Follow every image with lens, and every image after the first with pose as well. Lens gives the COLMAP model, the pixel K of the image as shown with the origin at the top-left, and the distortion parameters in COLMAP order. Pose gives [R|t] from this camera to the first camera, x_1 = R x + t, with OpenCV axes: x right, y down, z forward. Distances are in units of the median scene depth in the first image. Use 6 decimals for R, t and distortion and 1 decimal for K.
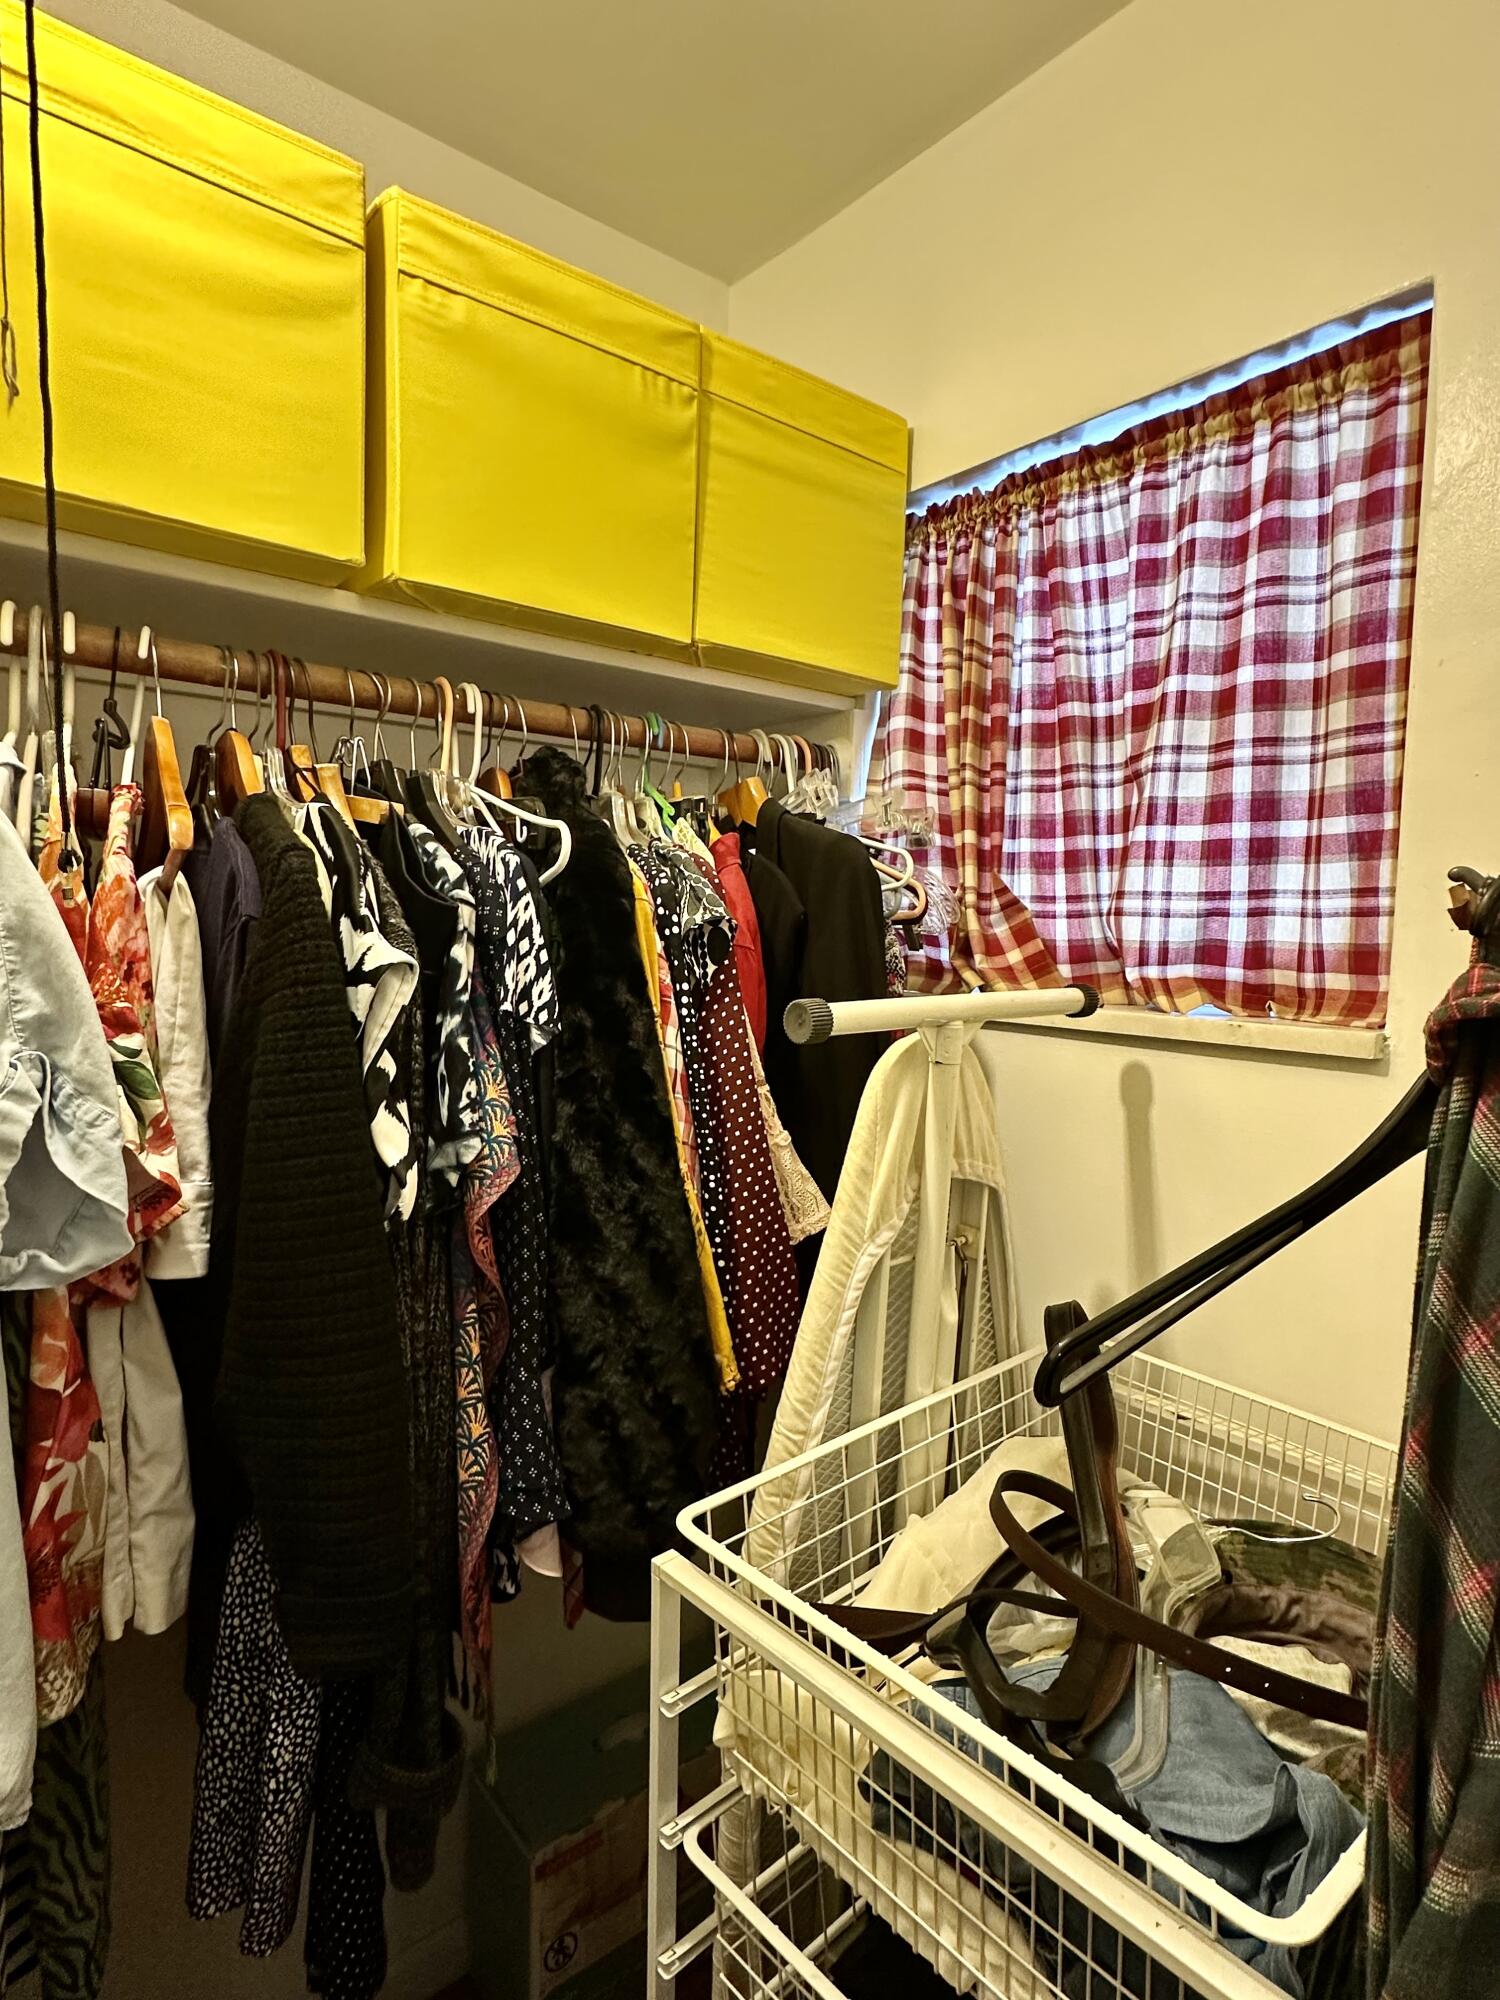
lens RADIAL K [[1051.2, 0, 750.0], [0, 1051.2, 1000.0], [0, 0, 1]] dist [-0.002318, 0.000010]
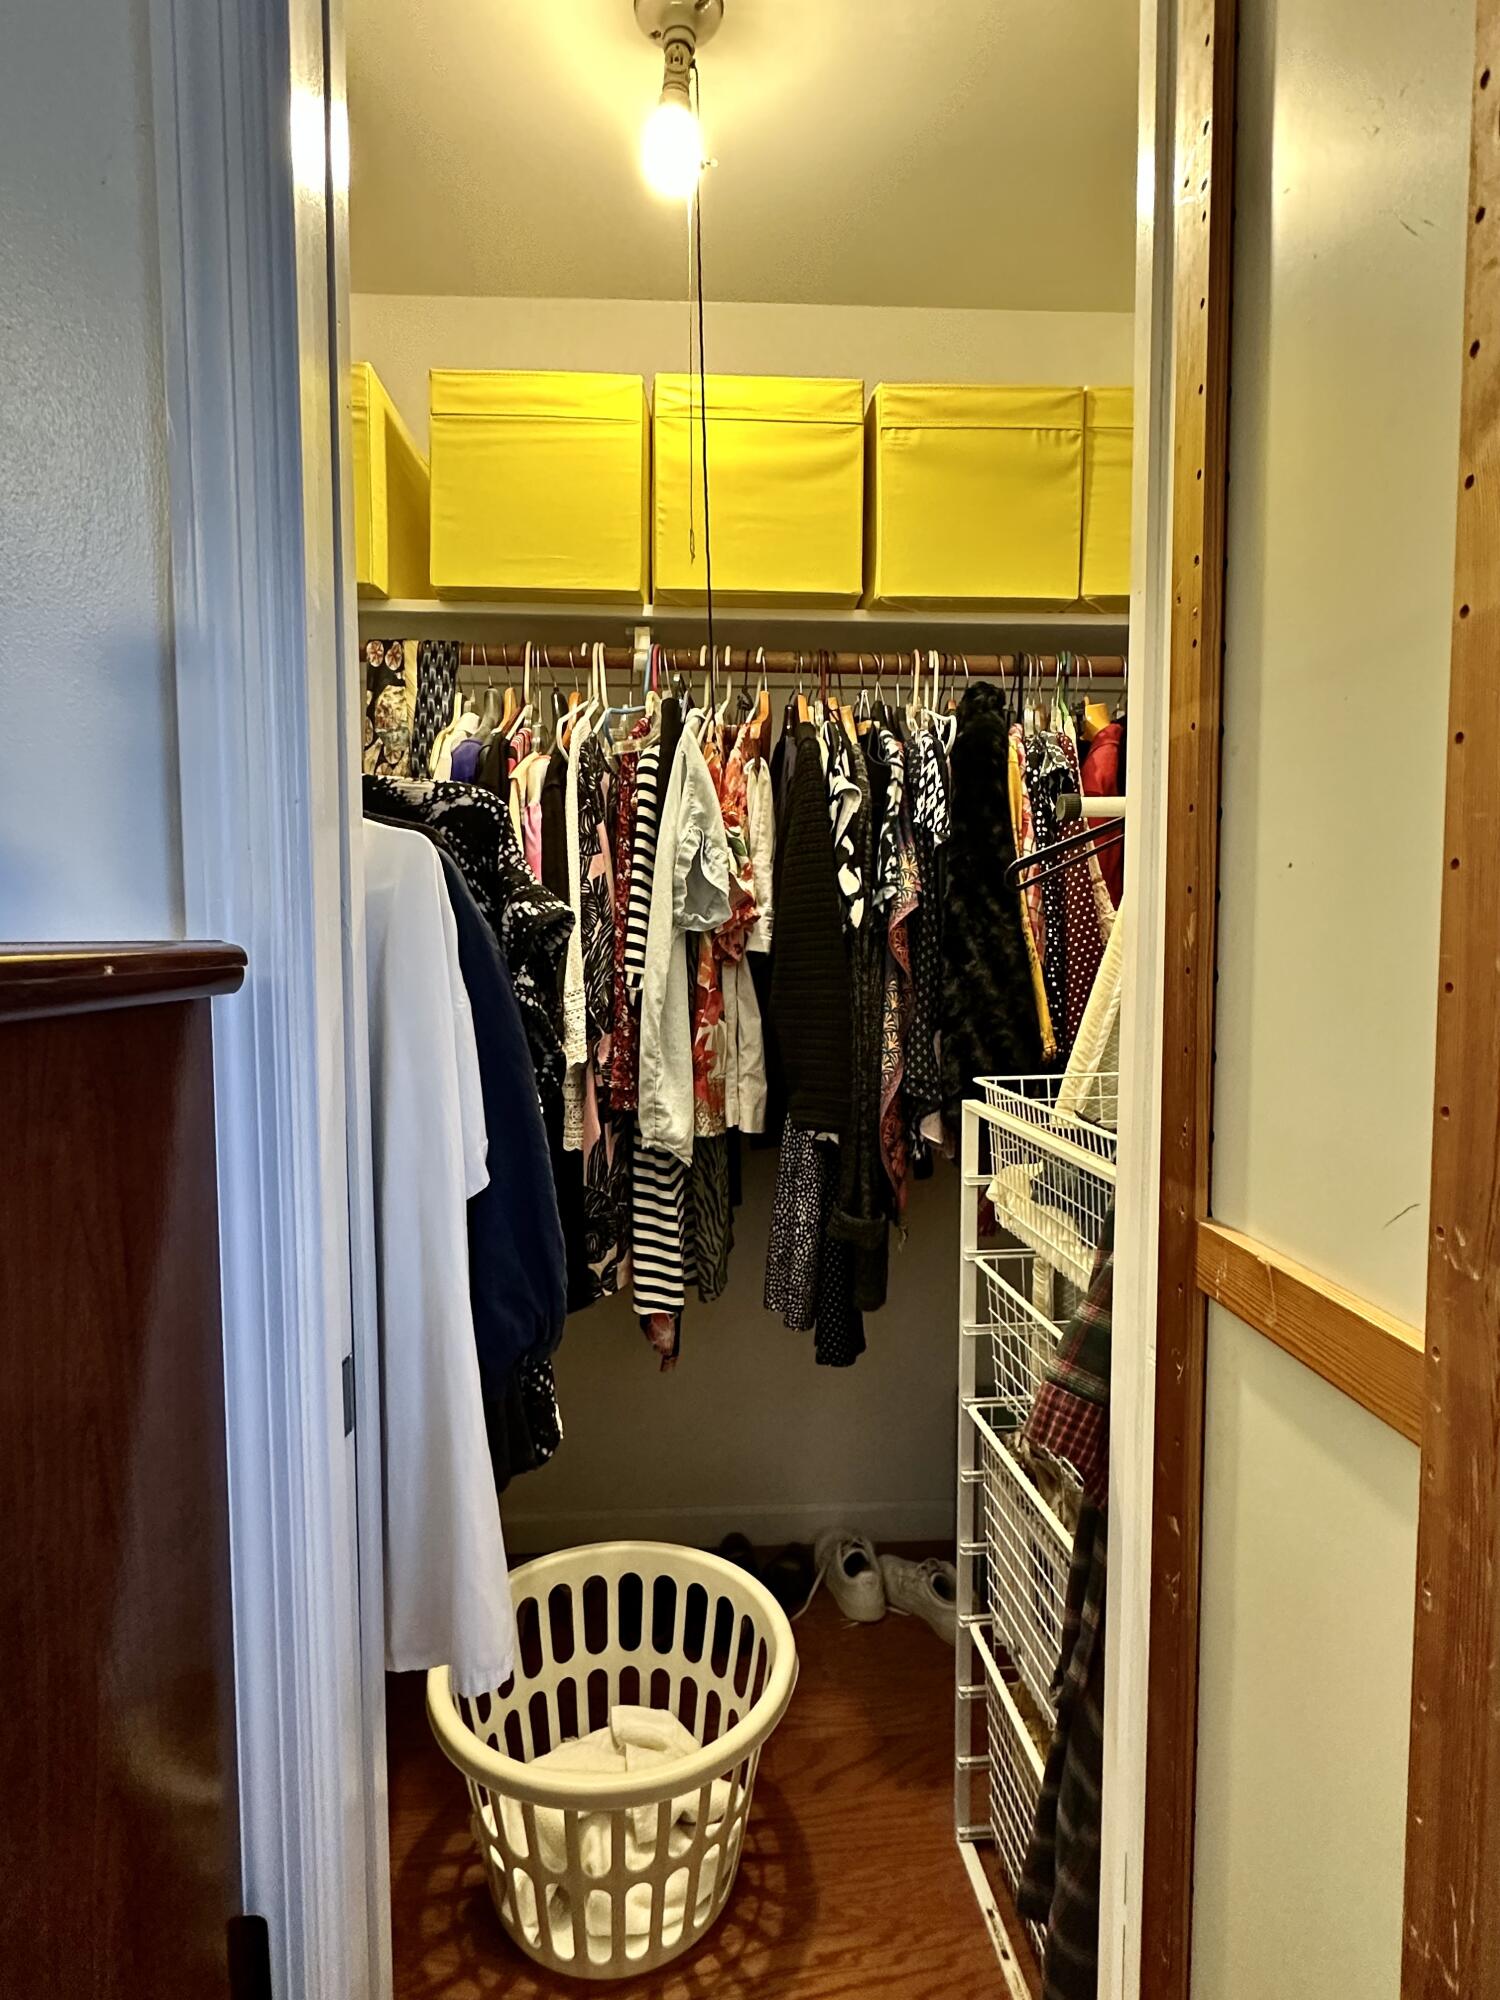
lens RADIAL K [[1051.2, 0, 750.0], [0, 1051.2, 1000.0], [0, 0, 1]] dist [-0.002318, 0.000010]
pose [[0.808245, 0.014866, -0.588659, 0.601376], [-0.023693, 0.999693, -0.007285, 0.333382], [0.588370, 0.019835, 0.808349, -0.620166]]
